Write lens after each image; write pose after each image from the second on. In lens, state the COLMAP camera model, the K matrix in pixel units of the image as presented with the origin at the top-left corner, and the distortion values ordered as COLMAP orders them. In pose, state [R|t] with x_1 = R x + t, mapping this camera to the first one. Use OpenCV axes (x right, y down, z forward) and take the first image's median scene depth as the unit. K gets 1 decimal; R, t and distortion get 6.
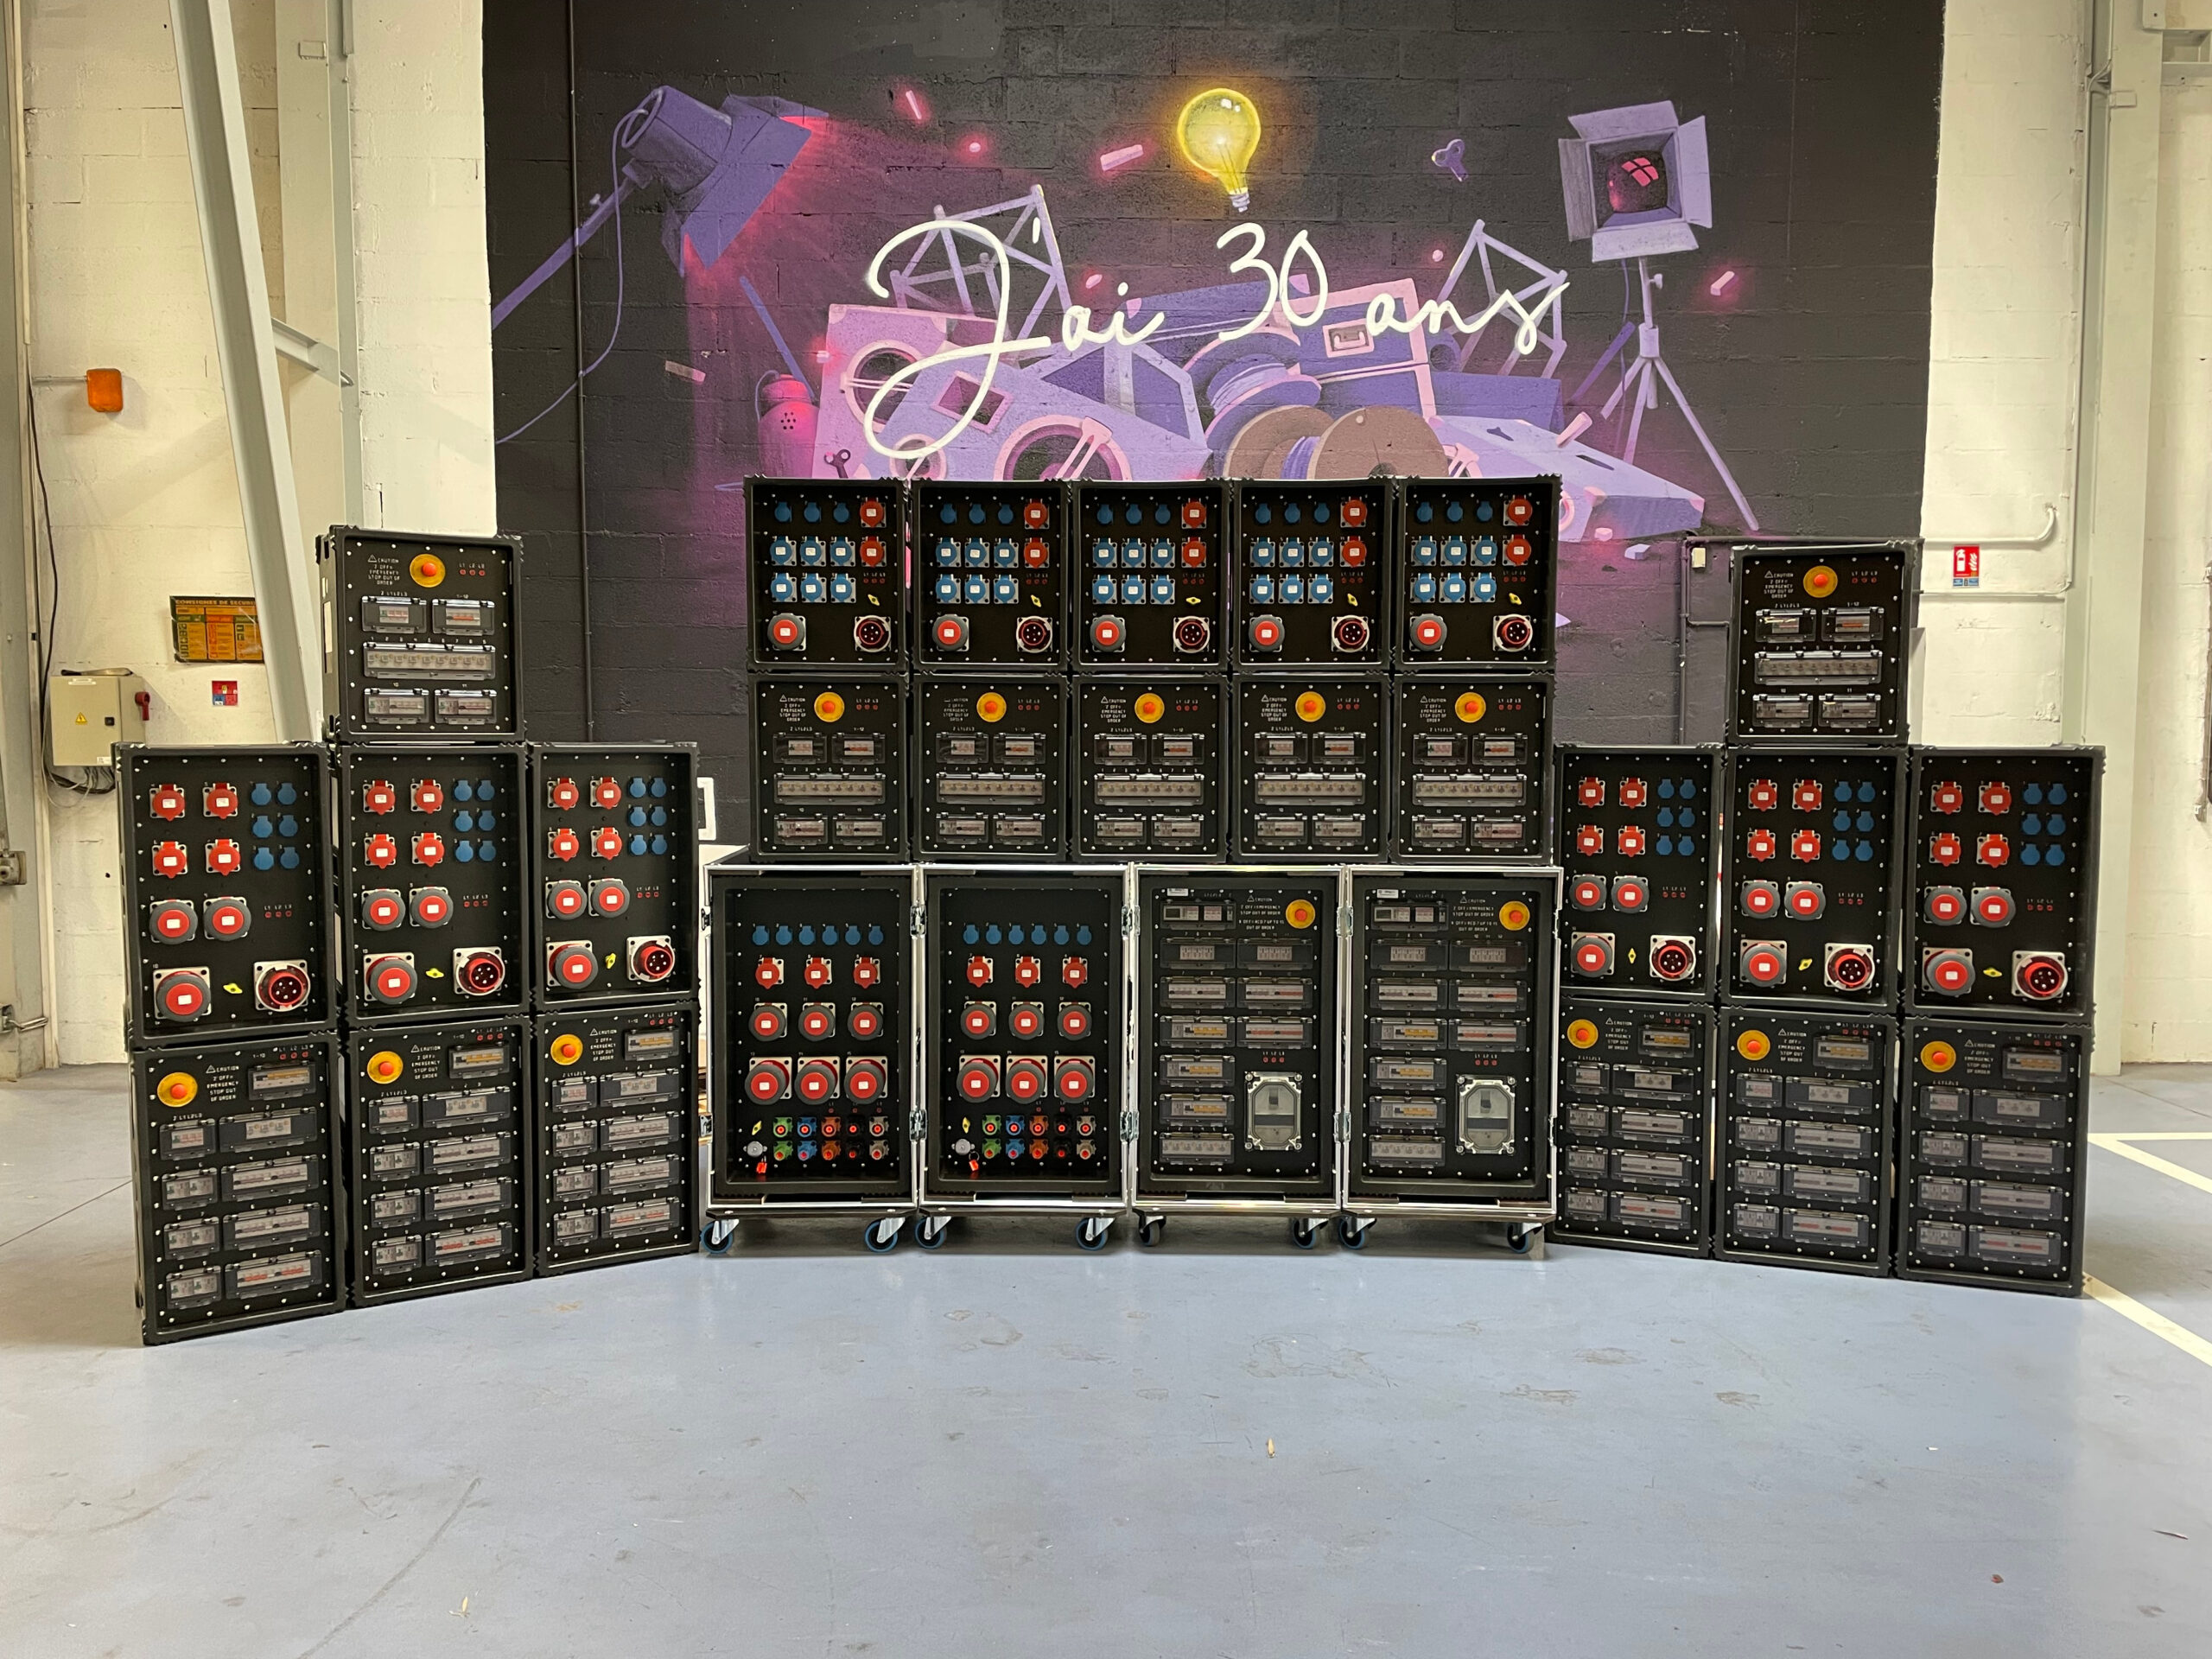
lens RADIAL K [[1640.6, 0, 1111.9], [0, 1640.6, 839.4], [0, 0, 1]] dist [0.101993, -0.138616]
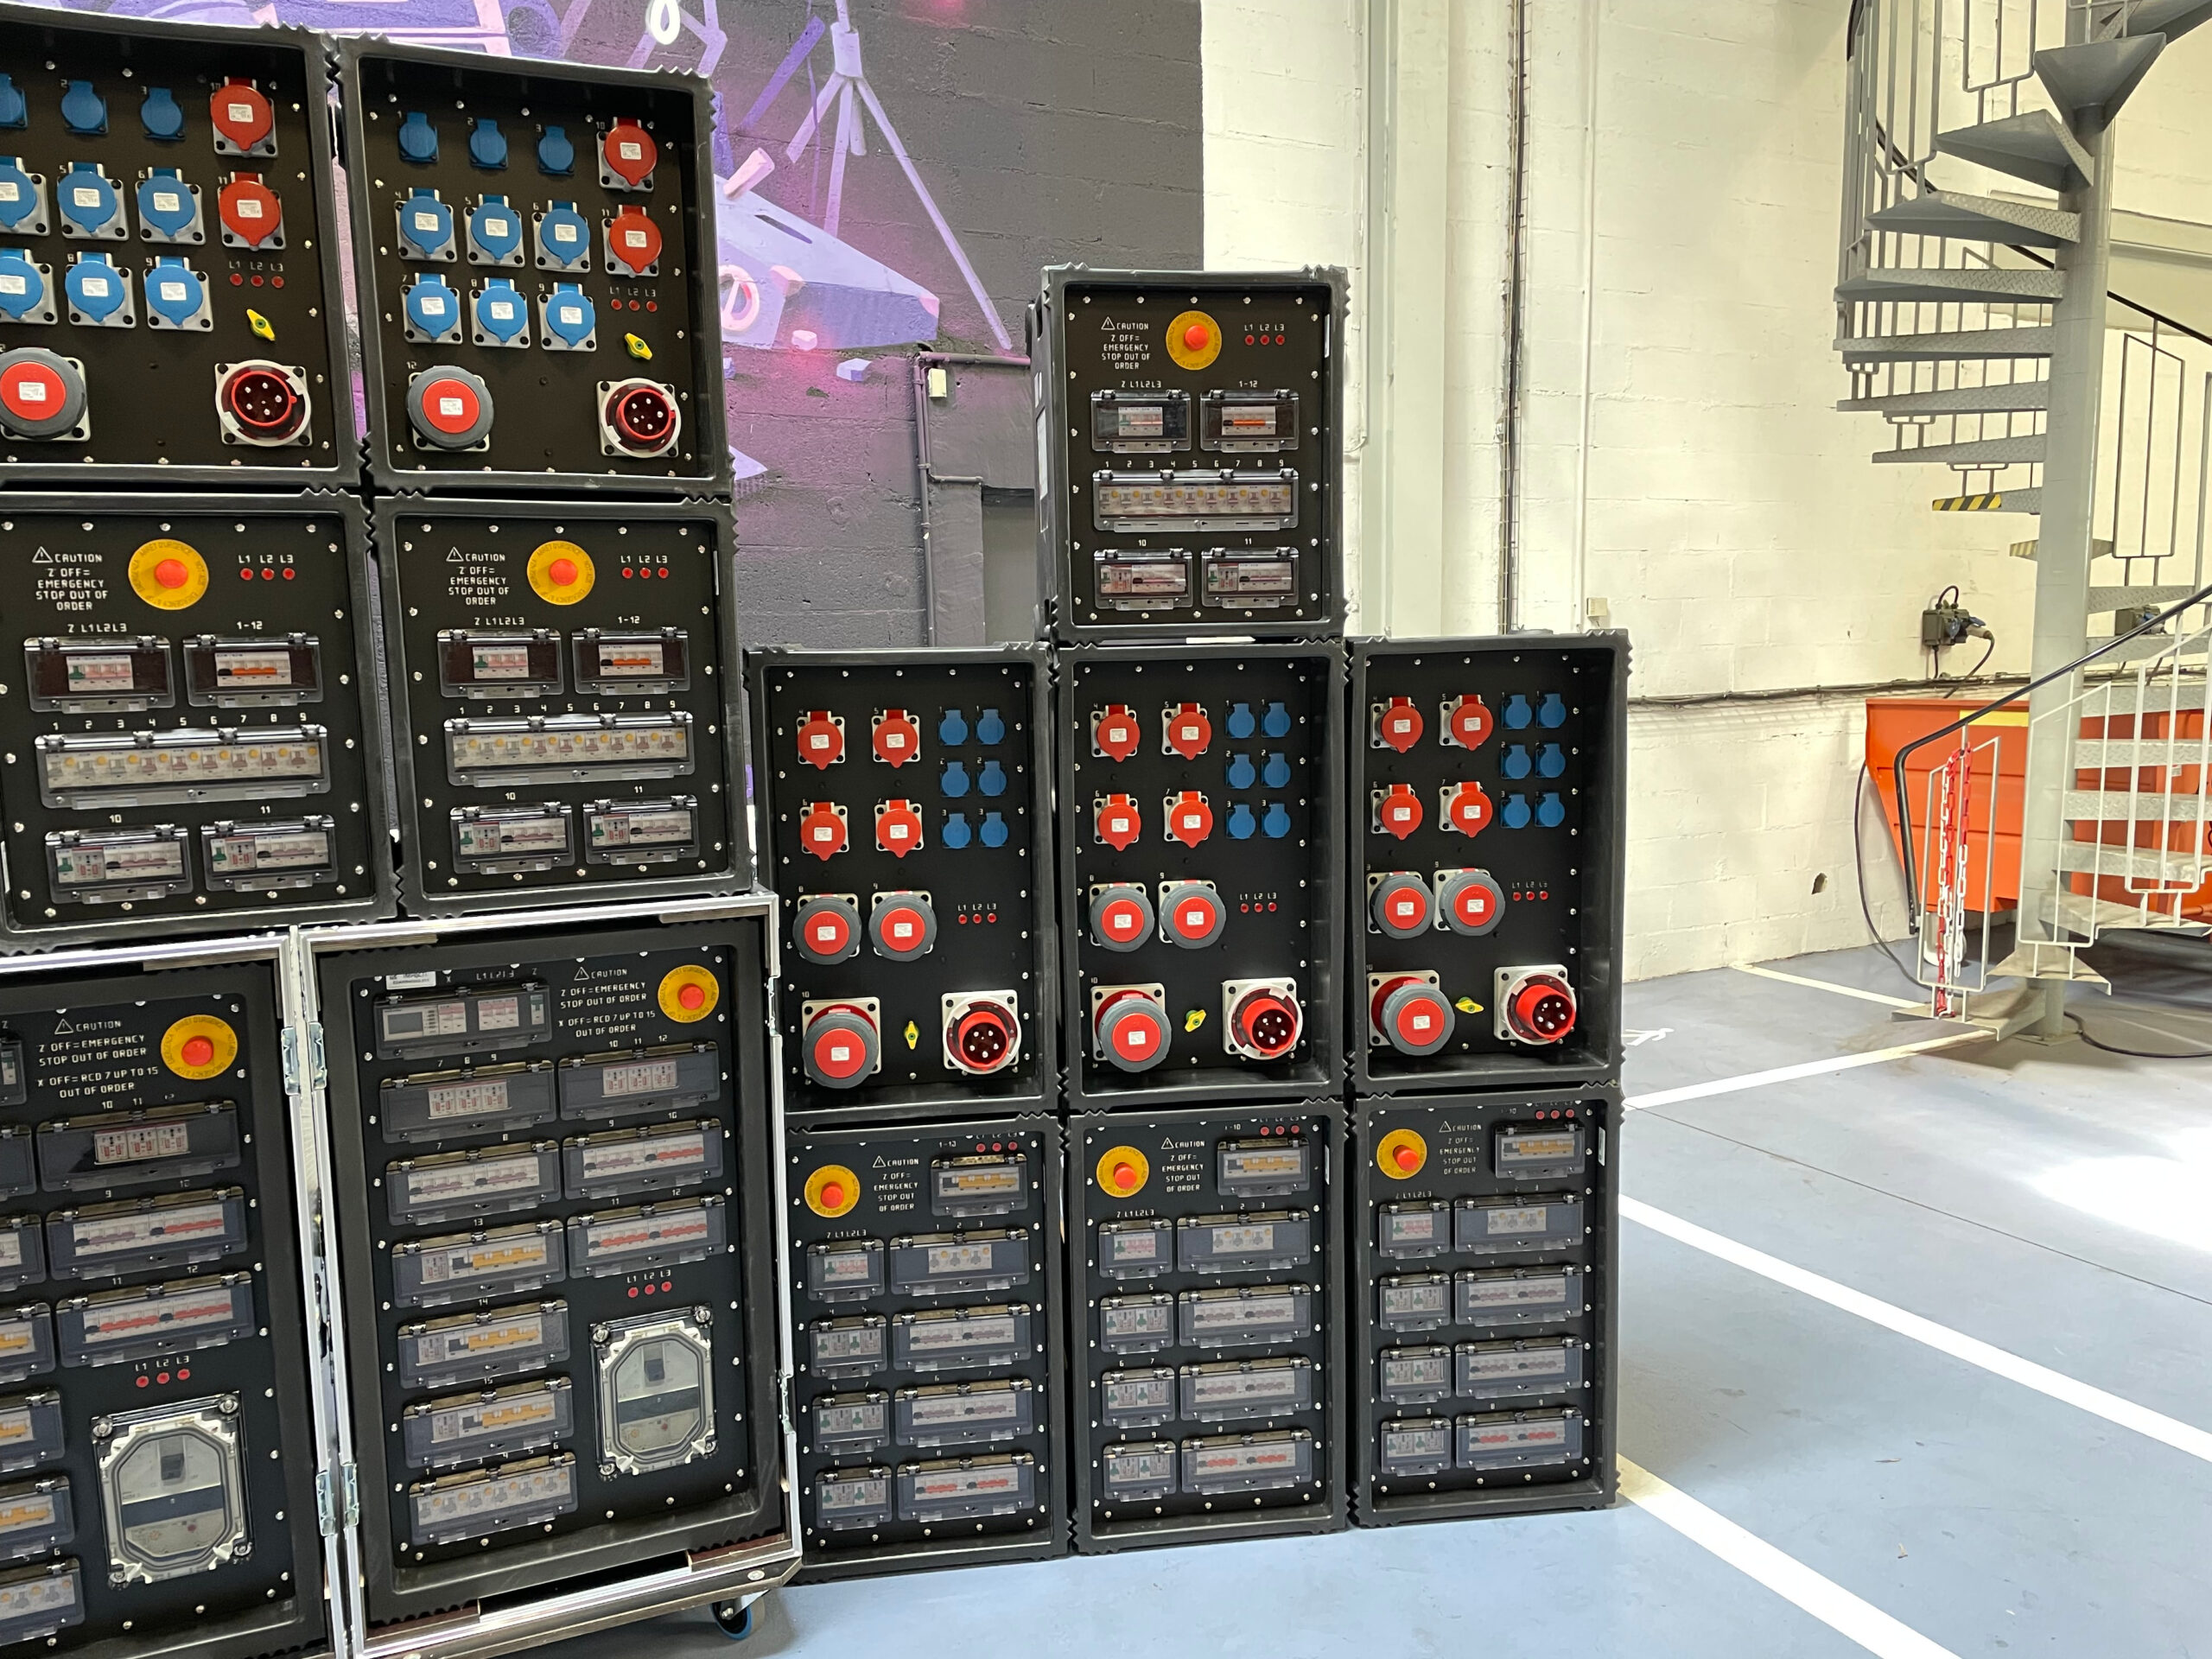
lens RADIAL K [[1640.6, 0, 1111.9], [0, 1640.6, 839.4], [0, 0, 1]] dist [0.101993, -0.138616]
pose [[0.893735, -0.075689, 0.442163, 0.140939], [0.052958, 0.996573, 0.063550, -0.025683], [-0.445458, -0.033381, 0.894680, 0.497098]]
